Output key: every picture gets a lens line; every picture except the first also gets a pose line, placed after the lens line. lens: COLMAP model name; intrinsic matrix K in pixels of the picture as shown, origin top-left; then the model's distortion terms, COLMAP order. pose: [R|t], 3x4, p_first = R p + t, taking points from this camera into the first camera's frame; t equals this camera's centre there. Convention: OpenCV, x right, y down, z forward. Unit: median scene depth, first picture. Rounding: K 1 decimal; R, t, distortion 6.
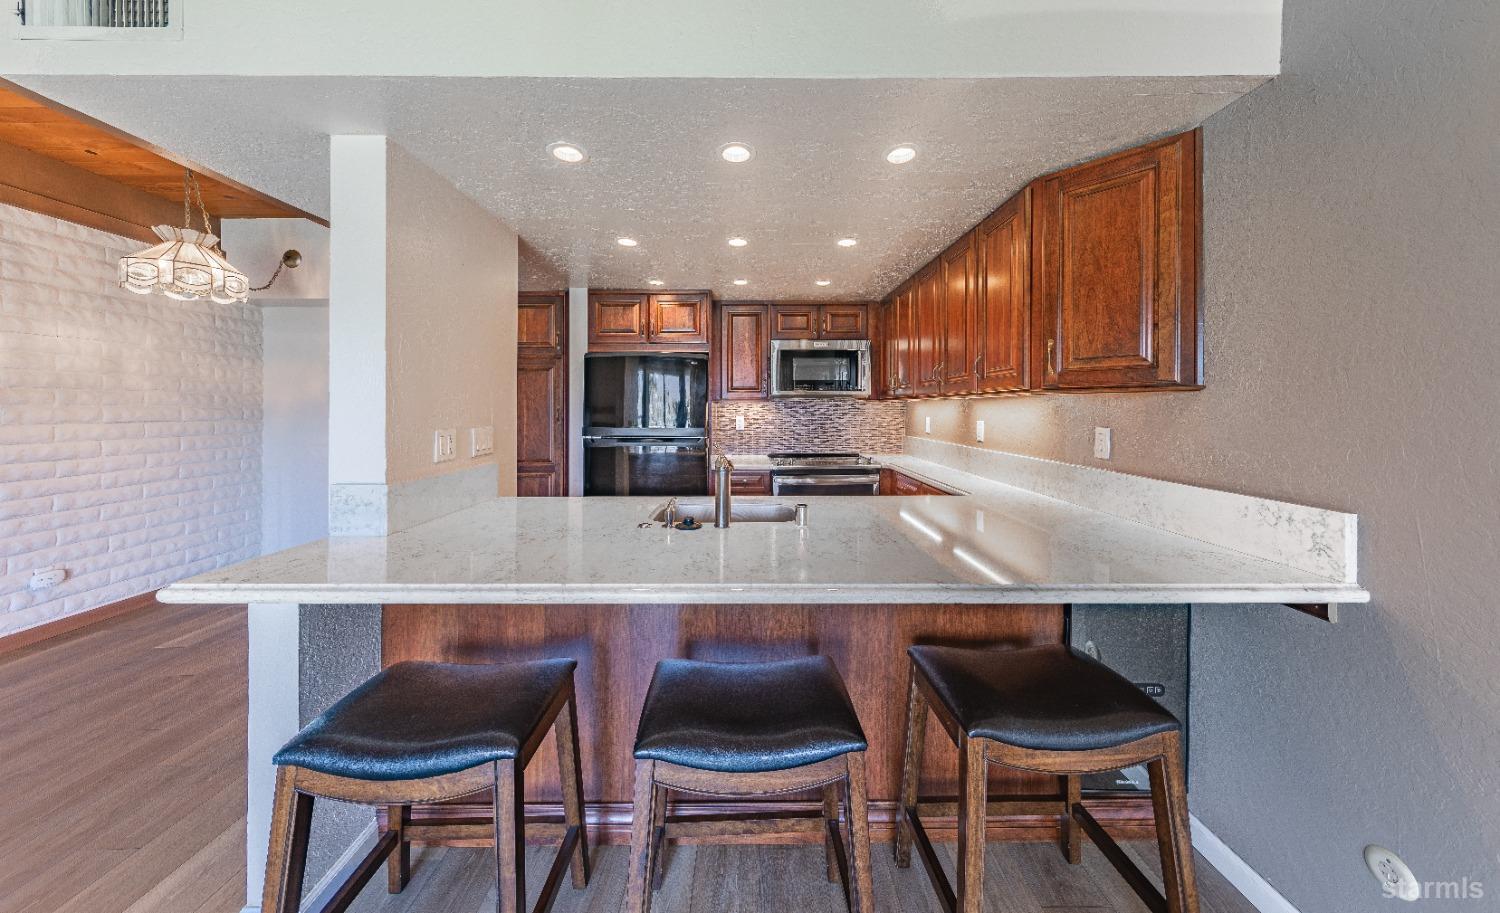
lens RADIAL K [[485.8, 0, 744.7], [0, 485.8, 403.0], [0, 0, 1]] dist [0.014624, 0.000003]
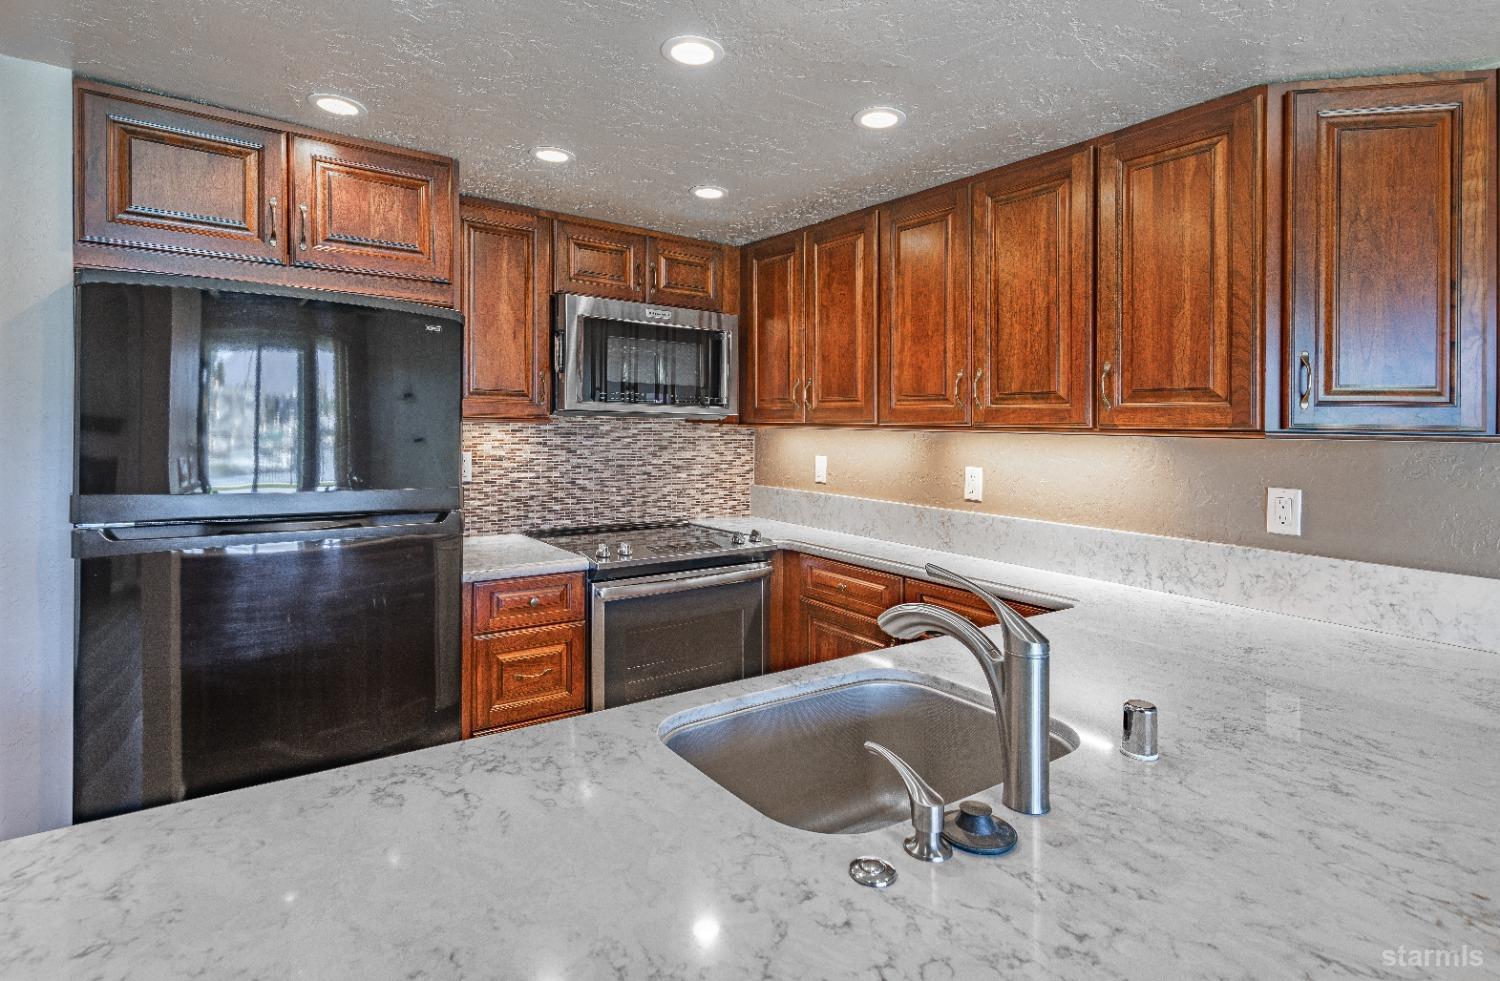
lens RADIAL K [[764.8, 0, 746.0], [0, 764.8, 426.5], [0, 0, 1]] dist [0.001123, -0.000101]
pose [[0.812310, 0.017325, 0.582969, -0.251703], [-0.026852, 0.999610, 0.007709, -0.011817], [-0.582608, -0.021916, 0.812458, 0.311107]]
